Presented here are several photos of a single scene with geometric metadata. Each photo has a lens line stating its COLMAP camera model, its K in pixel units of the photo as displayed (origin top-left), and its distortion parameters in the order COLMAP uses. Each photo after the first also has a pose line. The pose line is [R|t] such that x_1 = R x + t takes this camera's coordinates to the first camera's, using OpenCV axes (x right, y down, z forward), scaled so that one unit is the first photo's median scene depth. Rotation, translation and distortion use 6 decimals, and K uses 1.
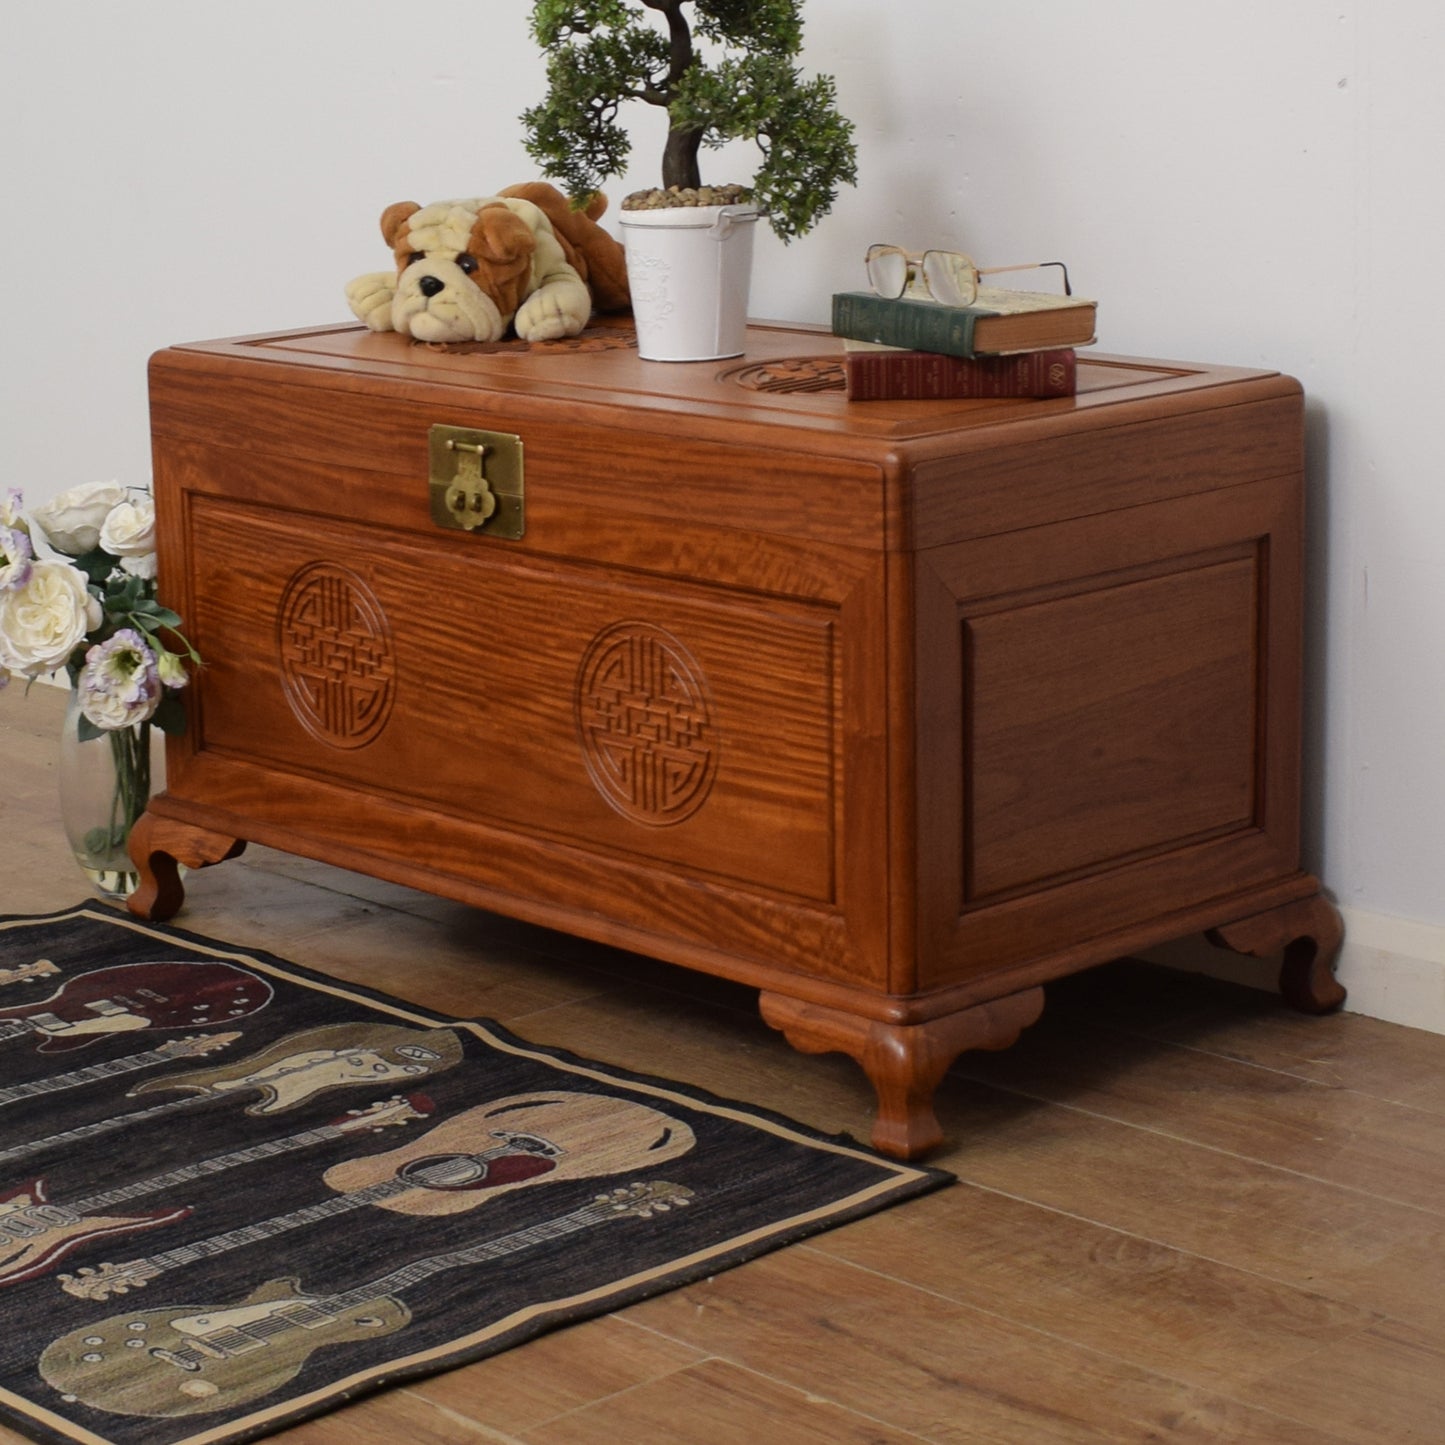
lens RADIAL K [[3621.8, 0, 627.2], [0, 3621.8, 585.4], [0, 0, 1]] dist [-0.037307, 0.000000]
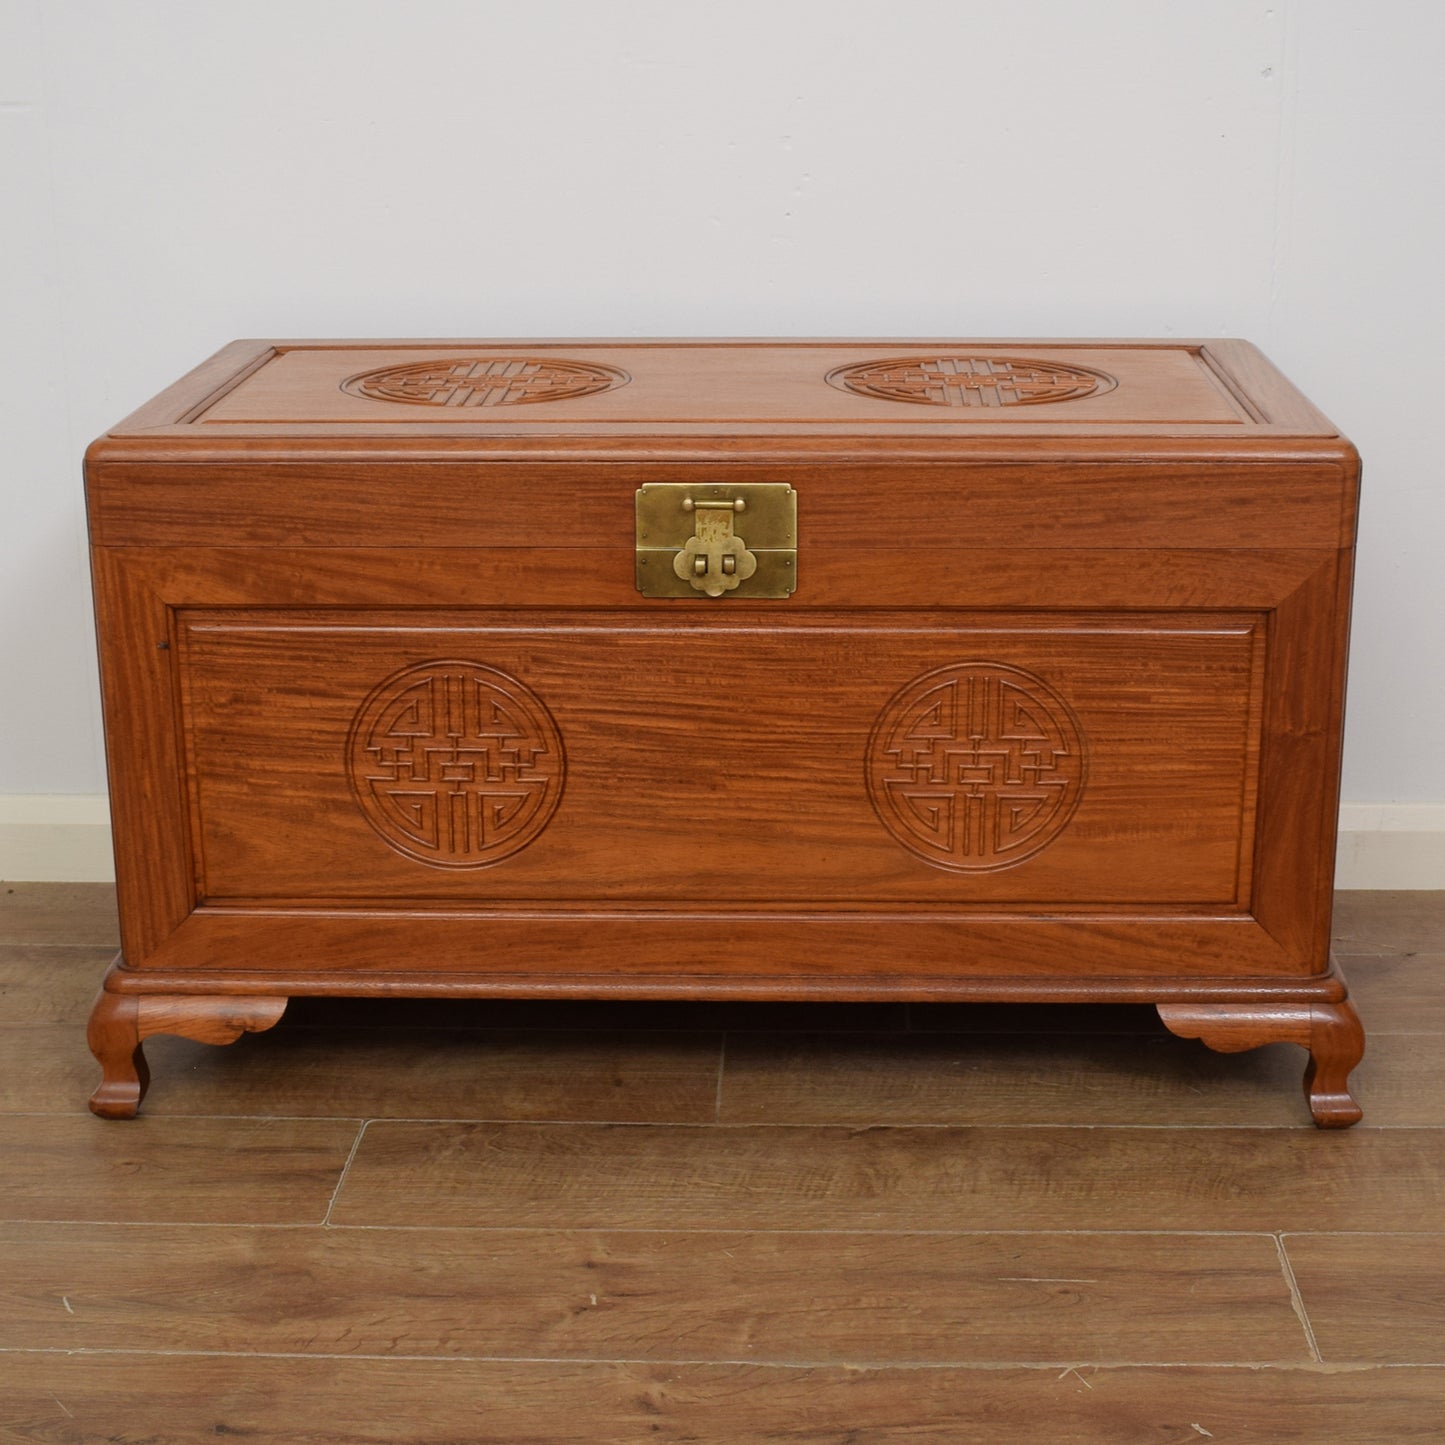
lens RADIAL K [[2619.9, 0, 722.0], [0, 2619.9, 706.9], [0, 0, 1]] dist [-0.085011, 0.000000]
pose [[0.712996, -0.186883, 0.675805, -0.499796], [0.125221, 0.982270, 0.139518, -0.080871], [-0.689896, -0.014851, 0.723756, 0.543800]]
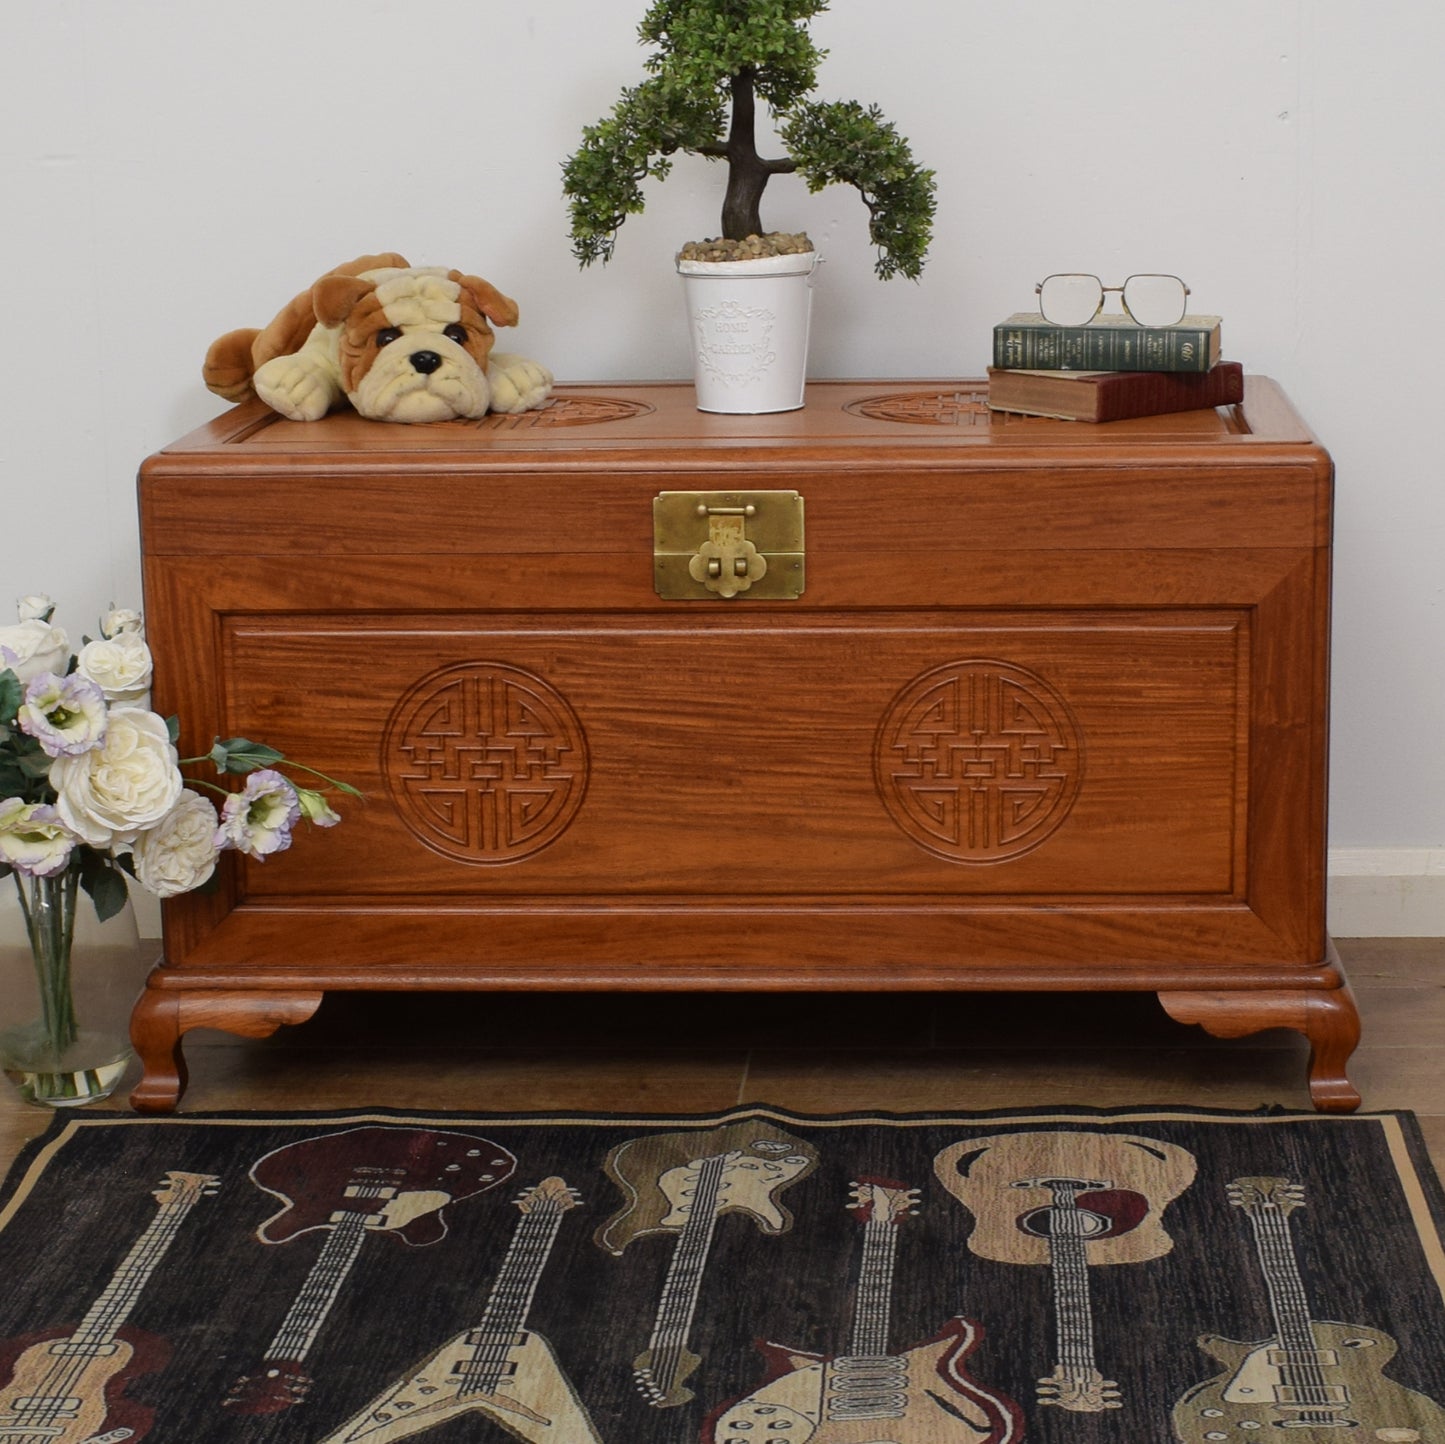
lens RADIAL K [[3389.5, 0, 793.9], [0, 3389.5, 647.4], [0, 0, 1]] dist [-0.080798, 0.000000]
pose [[0.724516, -0.123294, 0.678141, -0.657274], [0.131575, 0.990518, 0.039514, -0.036220], [-0.676583, 0.060598, 0.733869, 0.342254]]
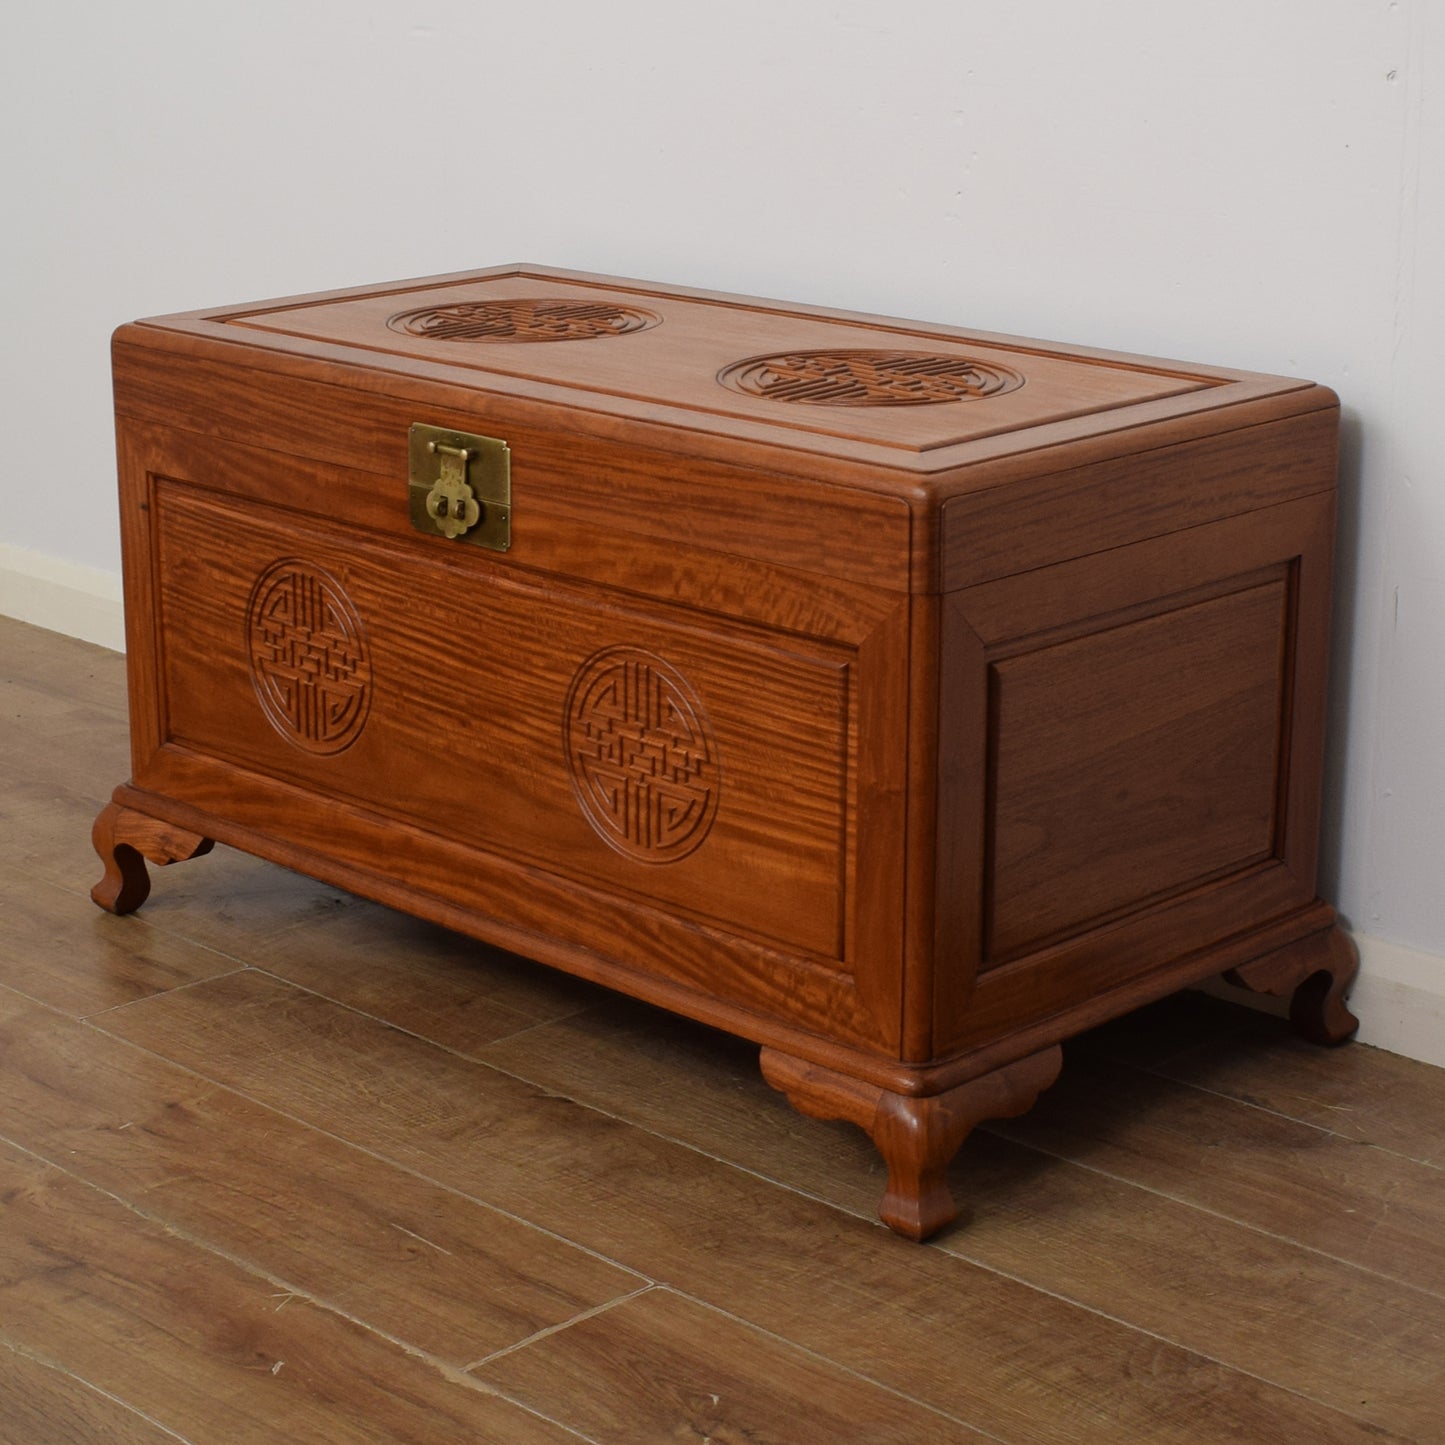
lens RADIAL K [[3152.2, 0, 681.8], [0, 3152.2, 660.7], [0, 0, 1]] dist [-0.047008, 0.000000]
pose [[0.999227, 0.009954, 0.038019, -0.015173], [-0.012870, 0.996930, 0.077235, -0.048737], [-0.037133, -0.077665, 0.996288, 0.188126]]
